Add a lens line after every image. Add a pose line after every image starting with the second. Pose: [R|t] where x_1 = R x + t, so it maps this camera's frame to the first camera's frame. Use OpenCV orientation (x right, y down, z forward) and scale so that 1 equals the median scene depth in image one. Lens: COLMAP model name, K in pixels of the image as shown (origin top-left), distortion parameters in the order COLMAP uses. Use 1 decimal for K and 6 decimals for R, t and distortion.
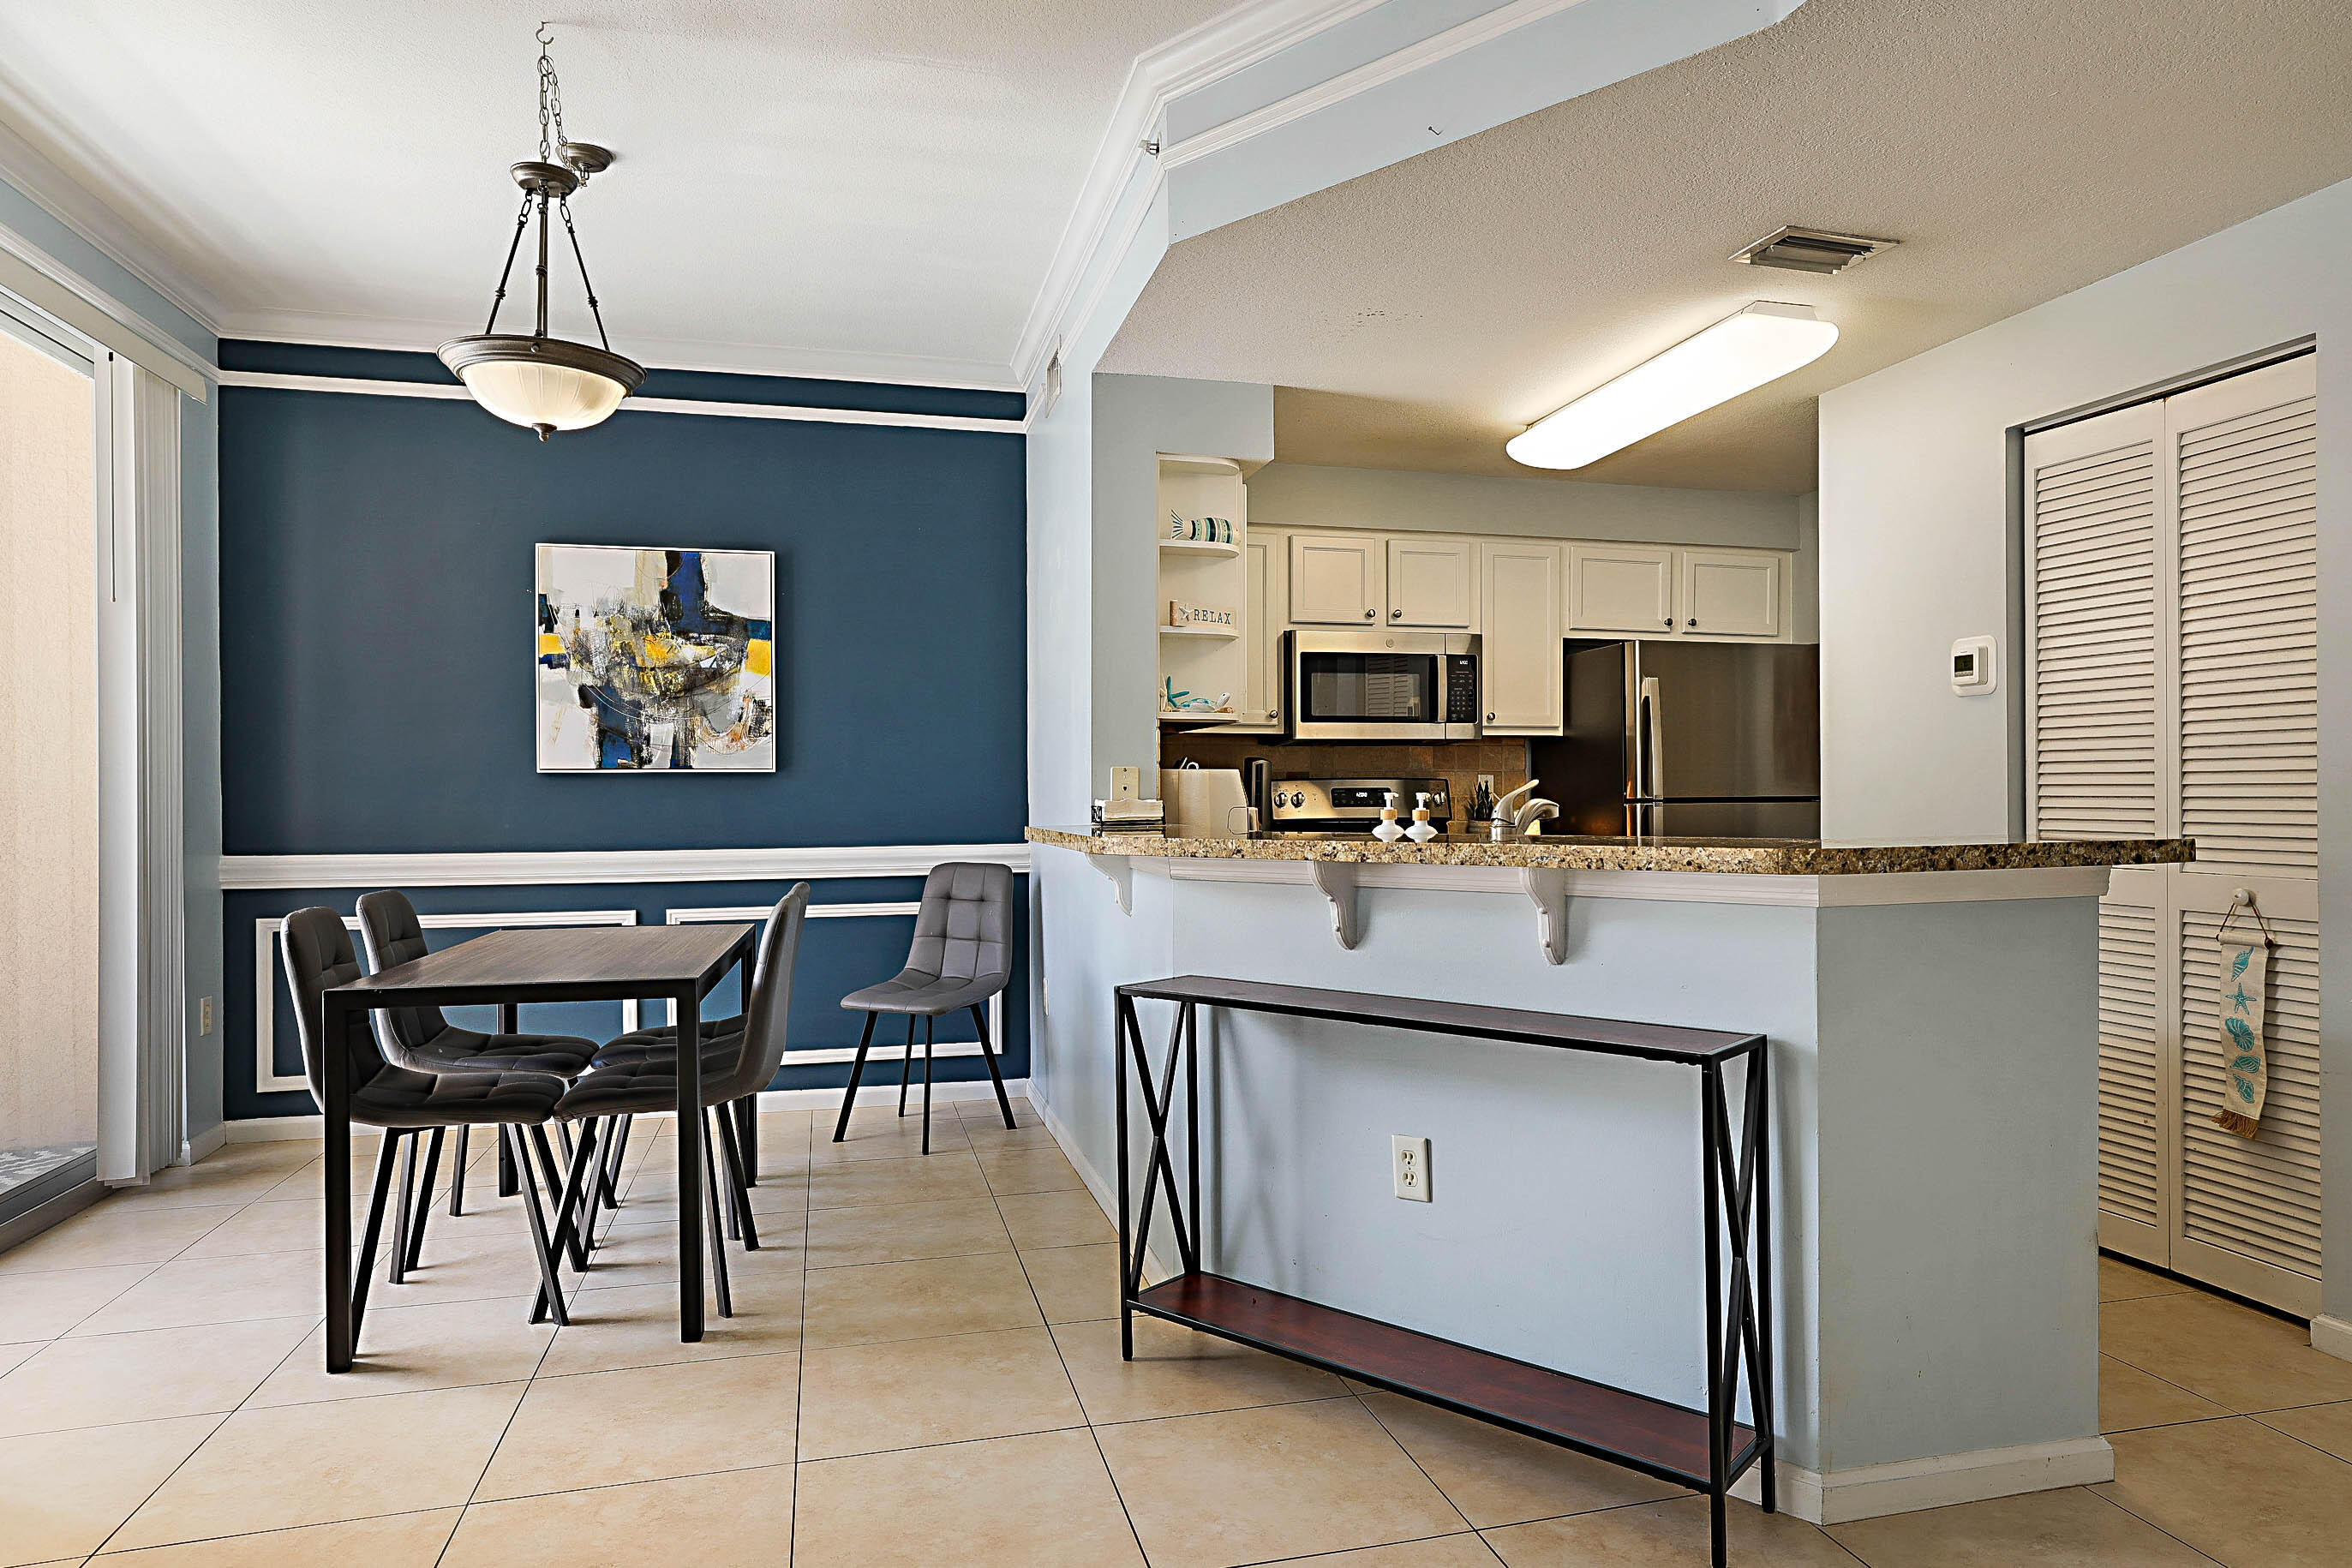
lens RADIAL K [[1417.4, 0, 1177.7], [0, 1417.4, 789.1], [0, 0, 1]] dist [0.001645, 0.002234]
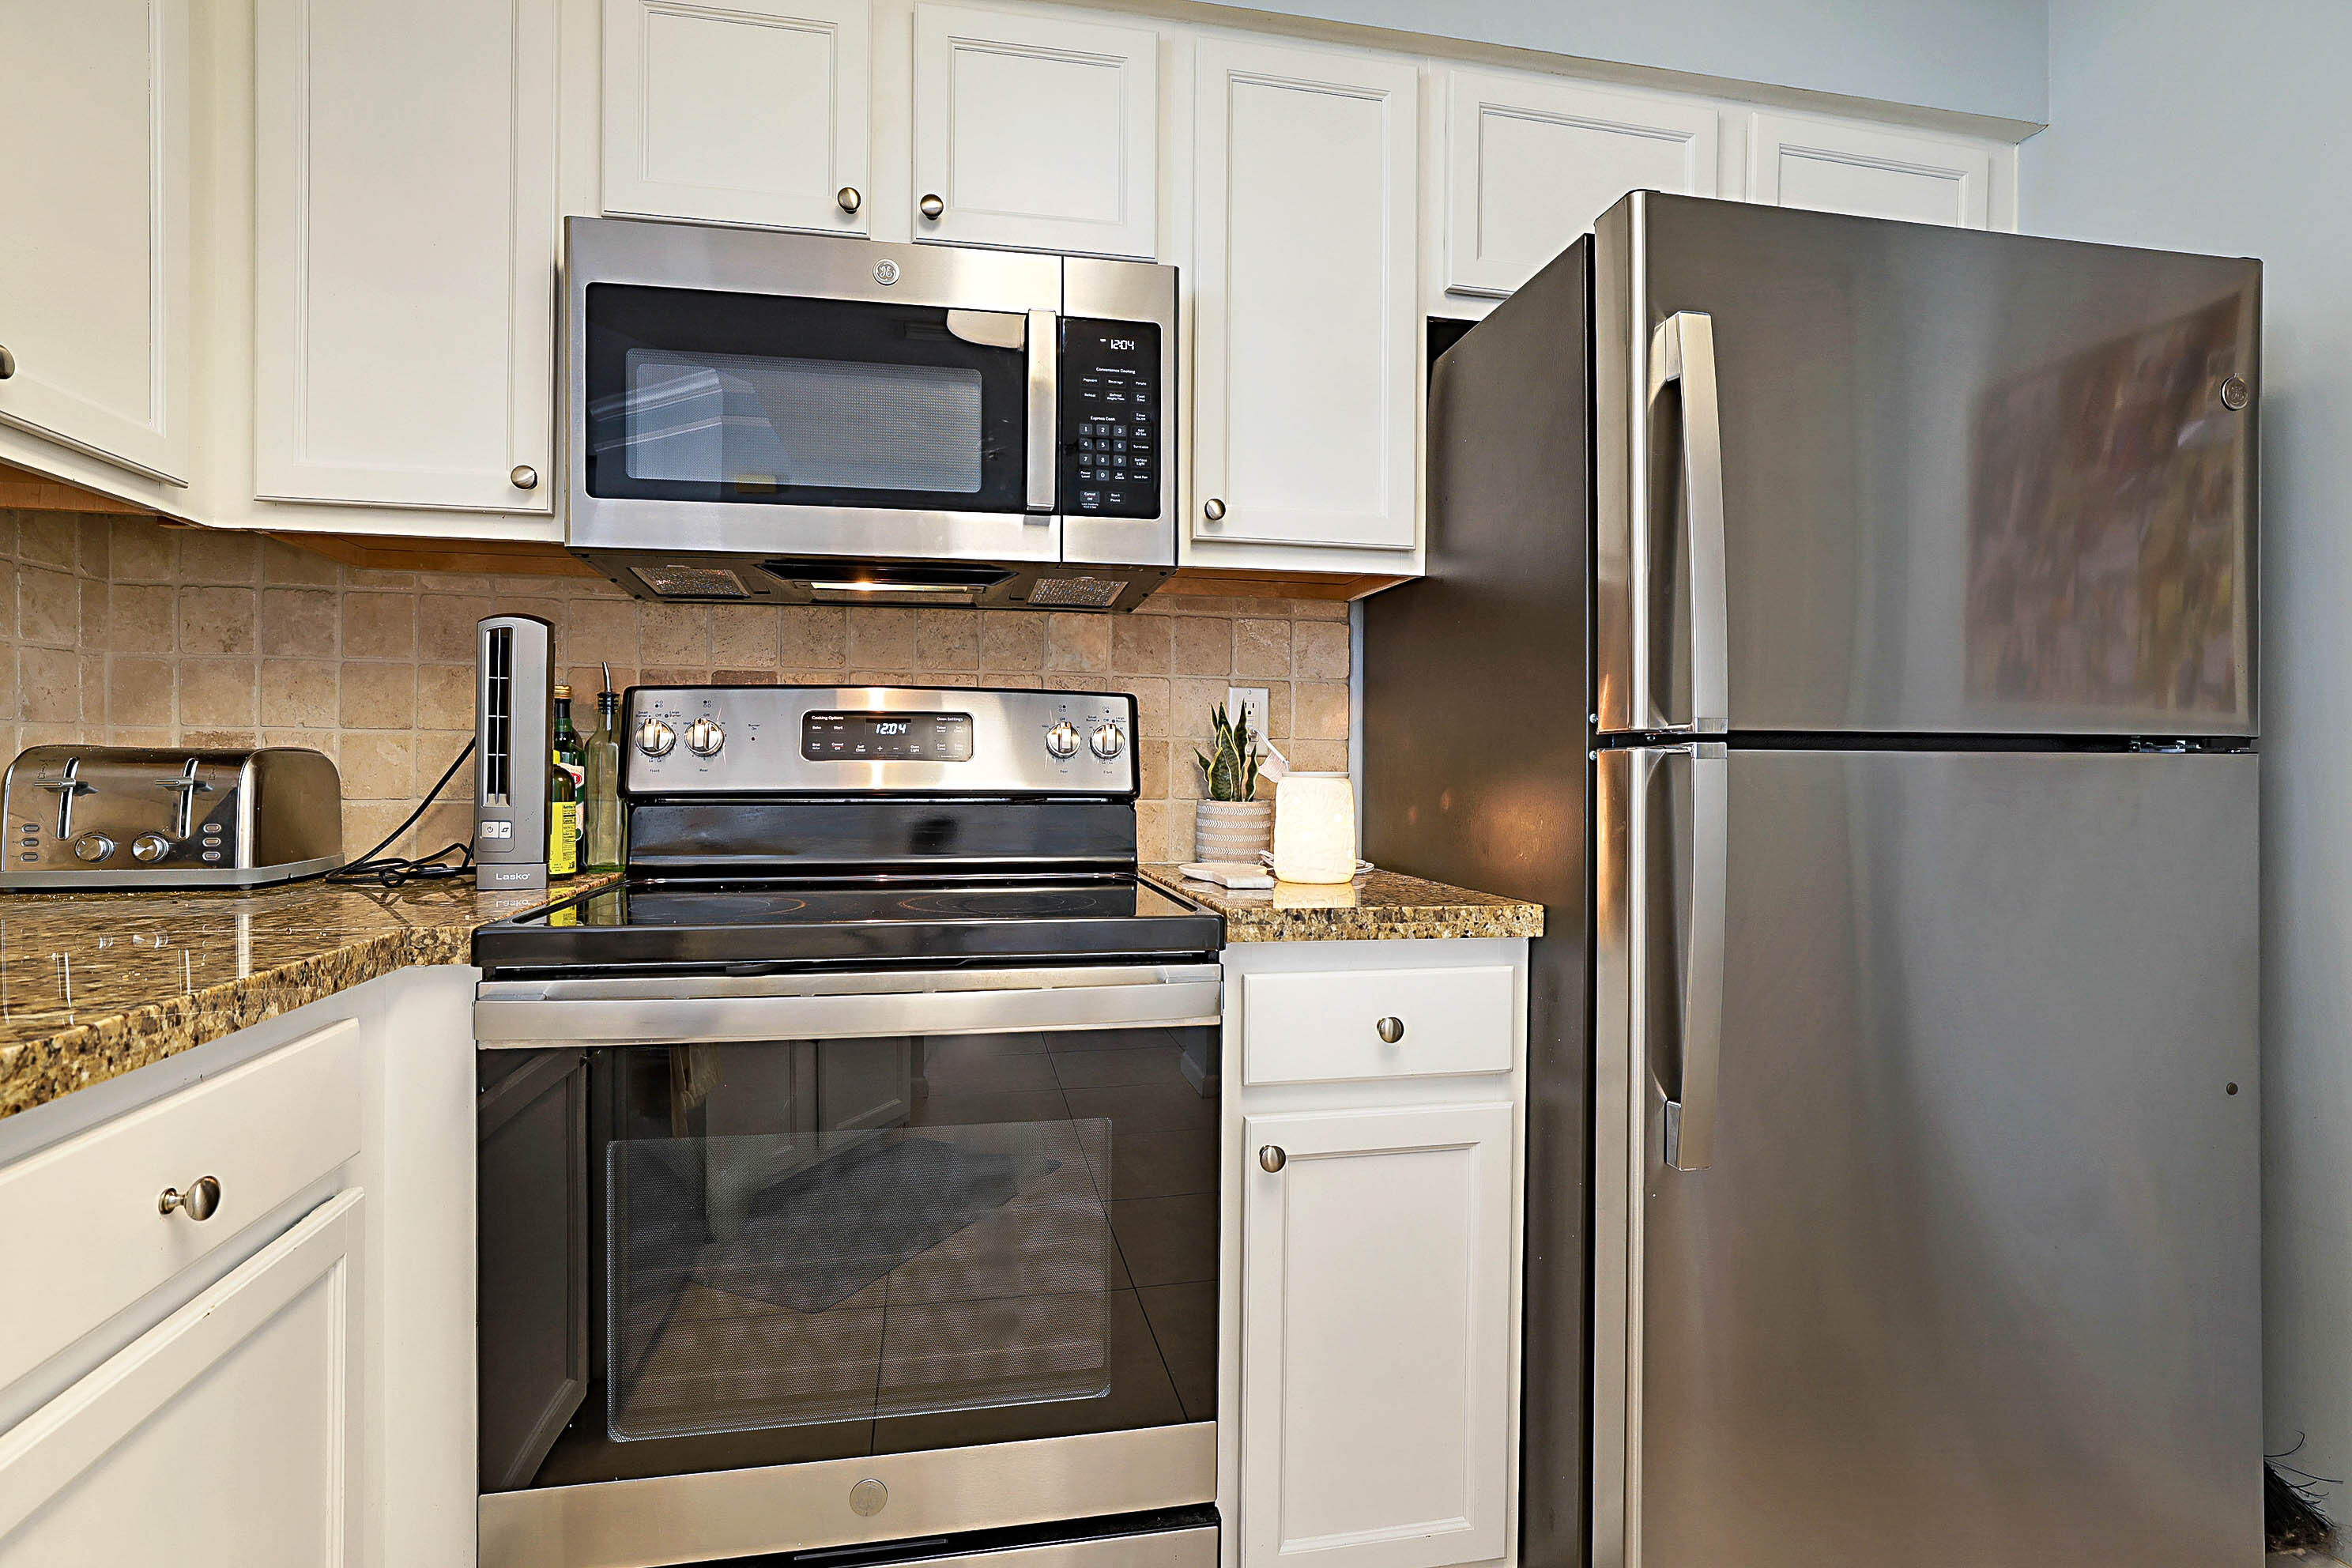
lens RADIAL K [[1150.3, 0, 1151.0], [0, 1150.3, 773.1], [0, 0, 1]] dist [-0.013105, 0.000812]
pose [[0.998023, 0.010247, -0.062014, 0.243100], [-0.010055, 0.999944, 0.003411, 0.015494], [0.062046, -0.002780, 0.998069, 0.769315]]
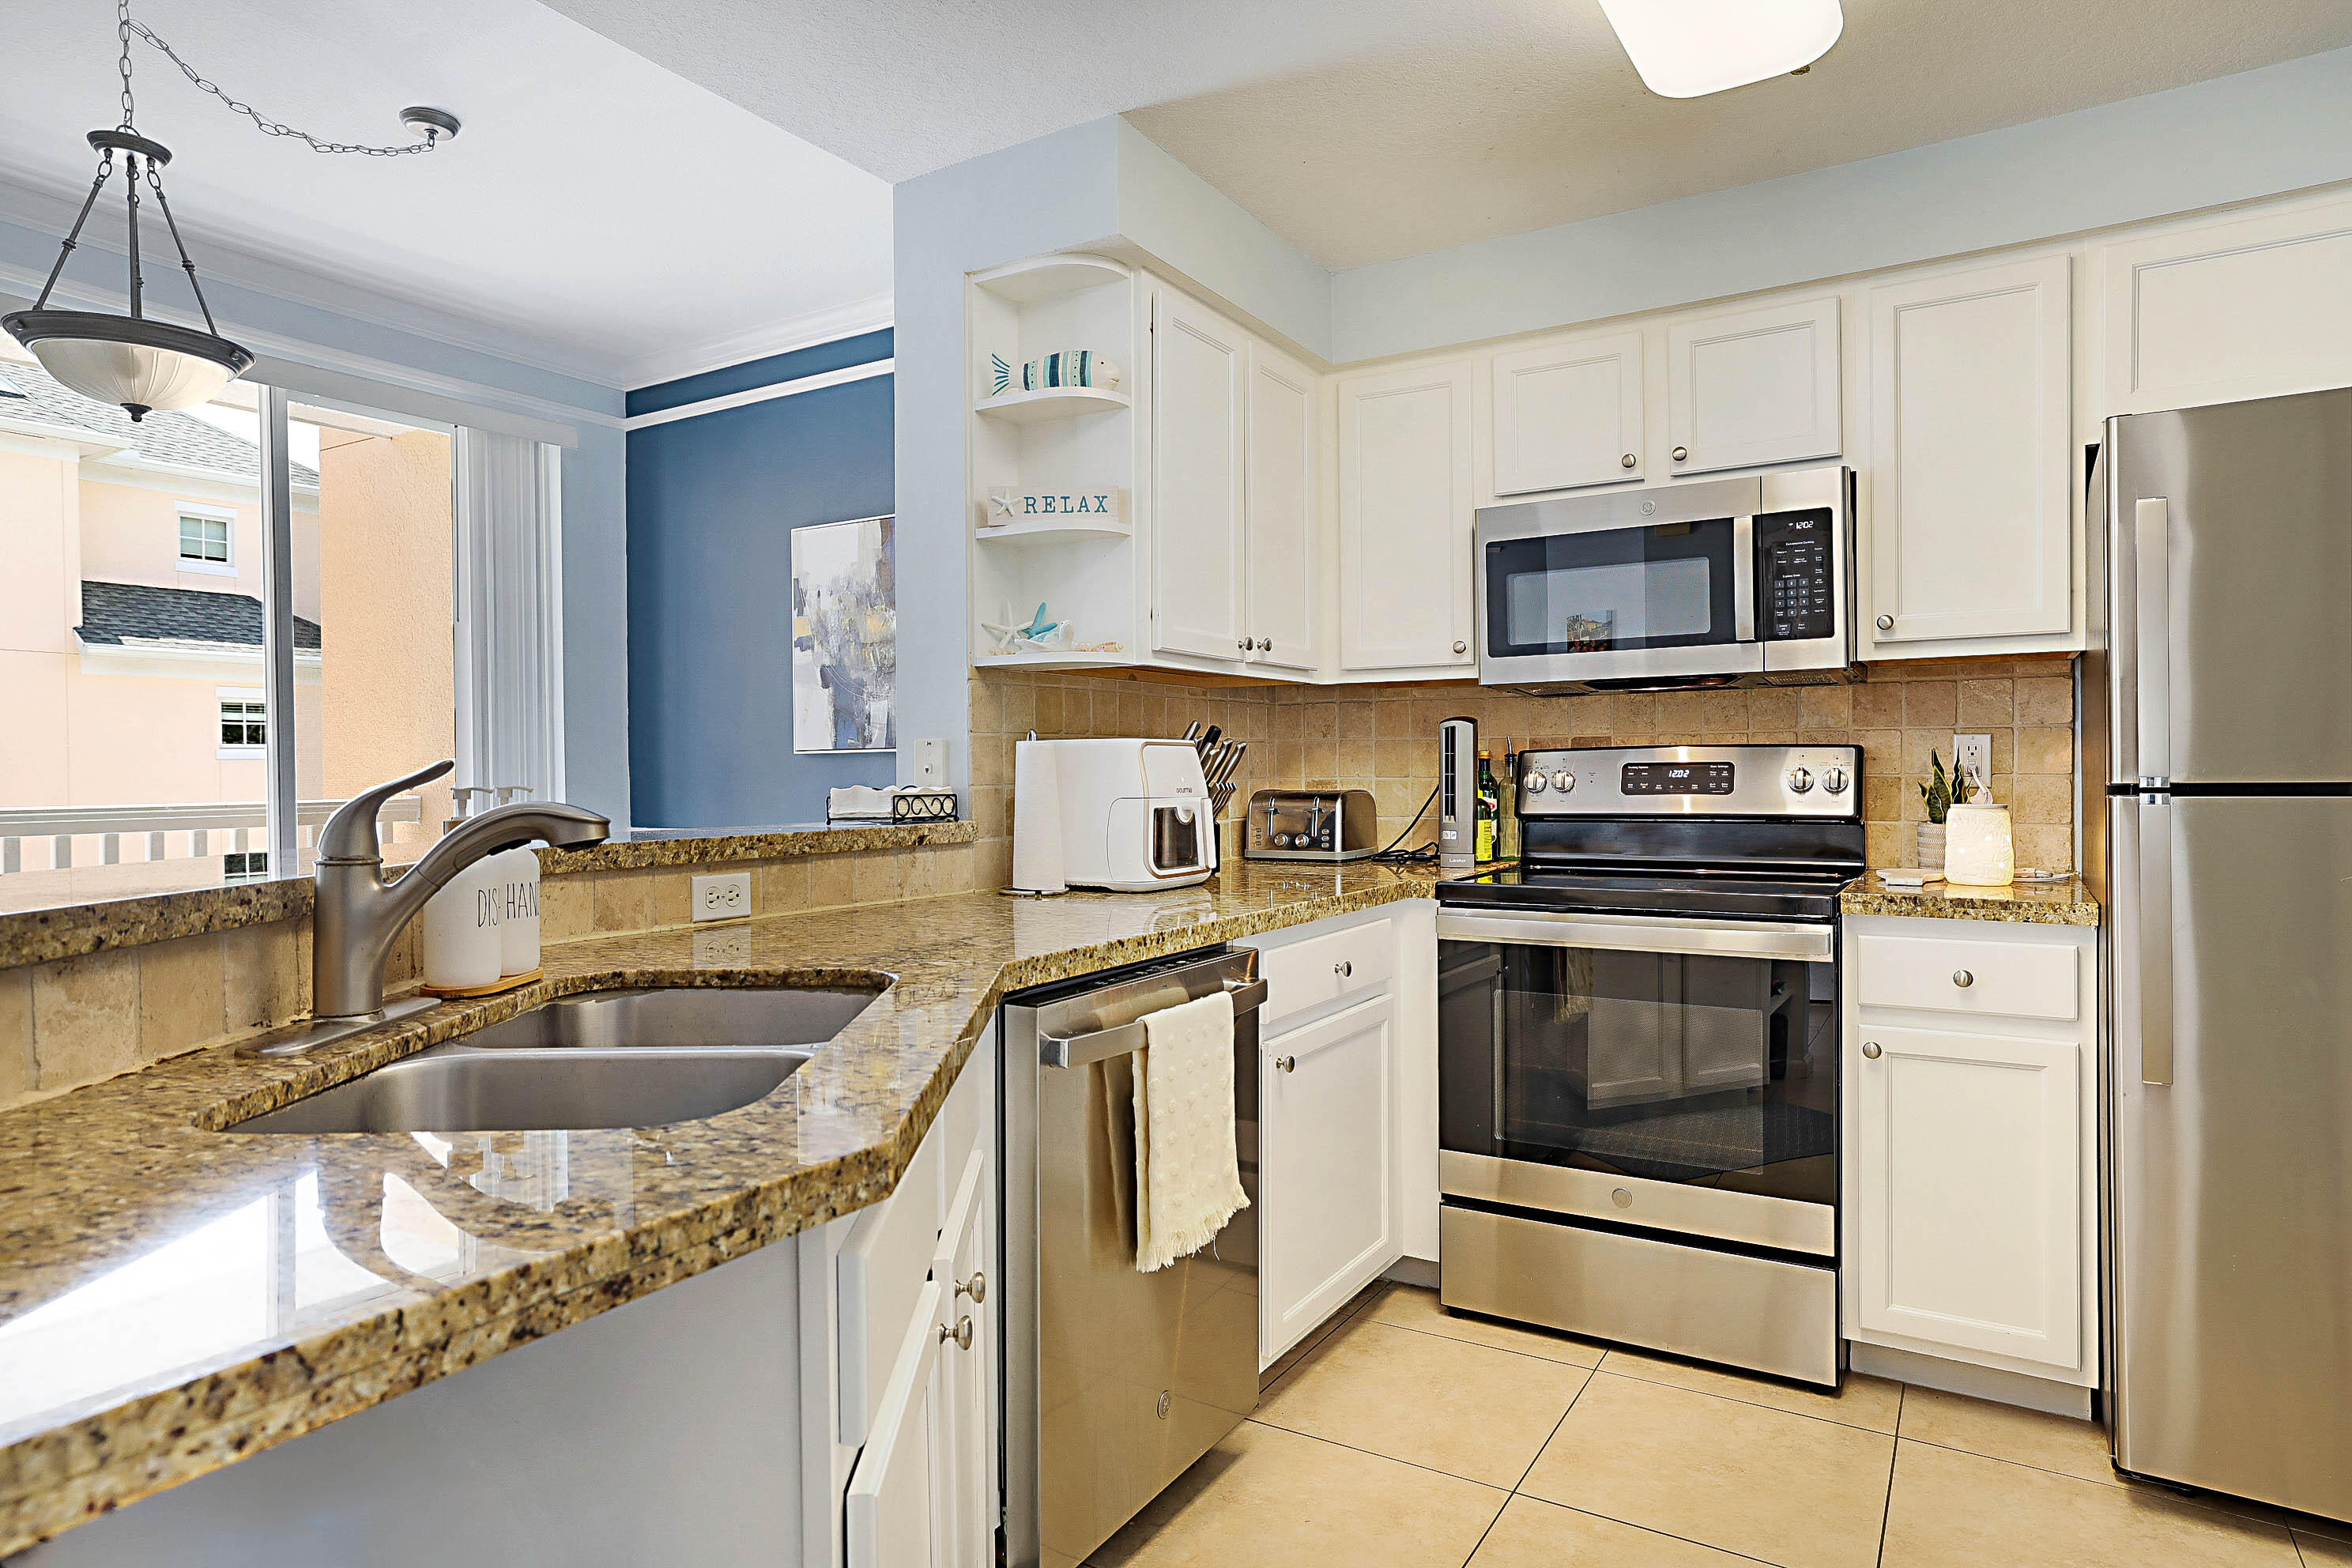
lens RADIAL K [[1339.9, 0, 1180.1], [0, 1339.9, 780.3], [0, 0, 1]] dist [-0.000517, 0.000778]
pose [[0.693899, 0.003137, -0.720066, 0.427245], [0.007715, 0.999901, 0.011791, -0.001773], [0.720031, -0.013736, 0.693806, 0.518160]]
